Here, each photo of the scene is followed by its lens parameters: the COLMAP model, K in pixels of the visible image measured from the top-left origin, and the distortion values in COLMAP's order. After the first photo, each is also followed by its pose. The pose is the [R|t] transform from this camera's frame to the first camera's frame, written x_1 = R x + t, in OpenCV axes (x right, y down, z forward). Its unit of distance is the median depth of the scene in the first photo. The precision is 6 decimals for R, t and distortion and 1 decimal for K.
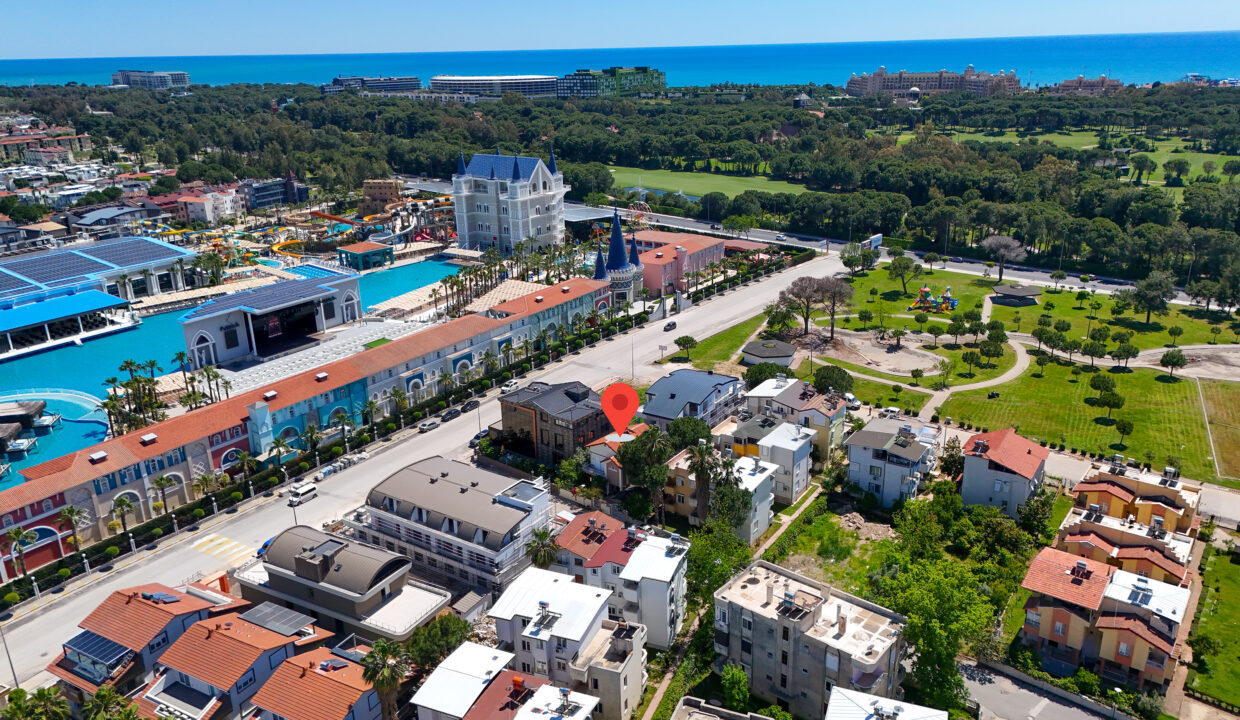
lens RADIAL K [[922.1, 0, 620.0], [0, 922.1, 360.0], [0, 0, 1]] dist [0.052297, -0.005173]
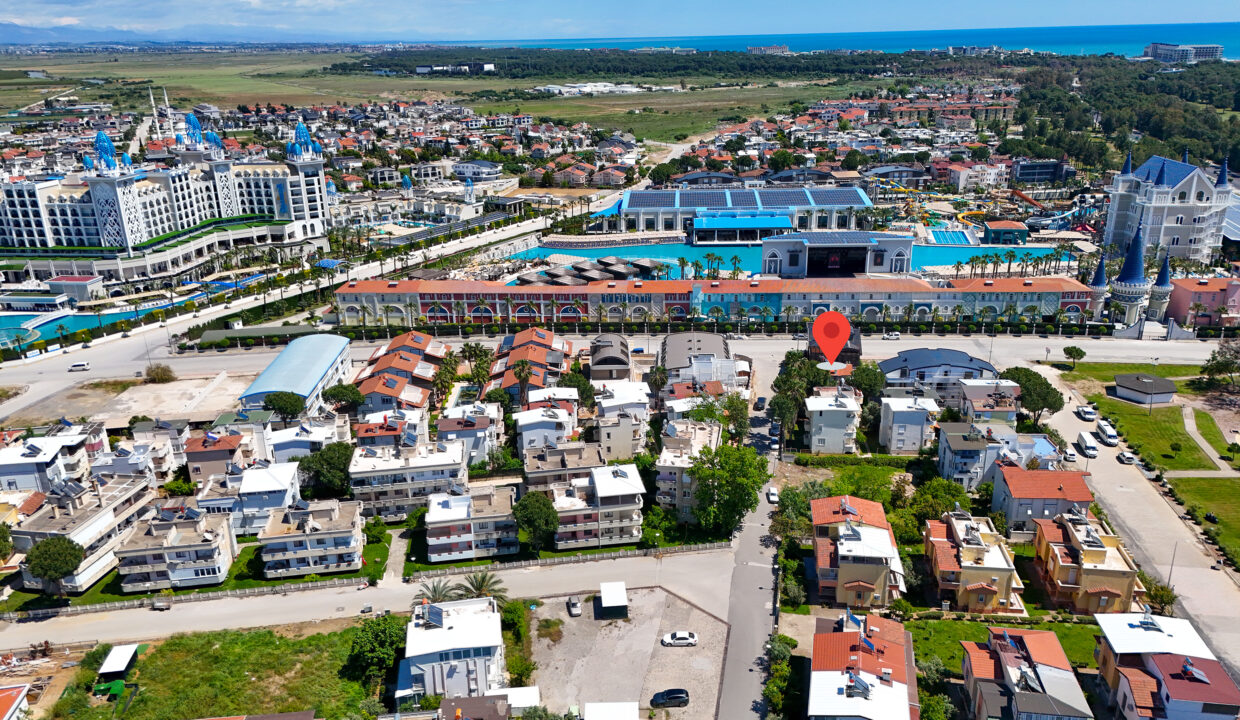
lens RADIAL K [[922.1, 0, 620.0], [0, 922.1, 360.0], [0, 0, 1]] dist [0.052297, -0.005173]
pose [[0.506555, 0.299510, -0.808515, 0.585975], [-0.272338, 0.945300, 0.179555, -0.053507], [0.818067, 0.129235, 0.560414, -0.006486]]
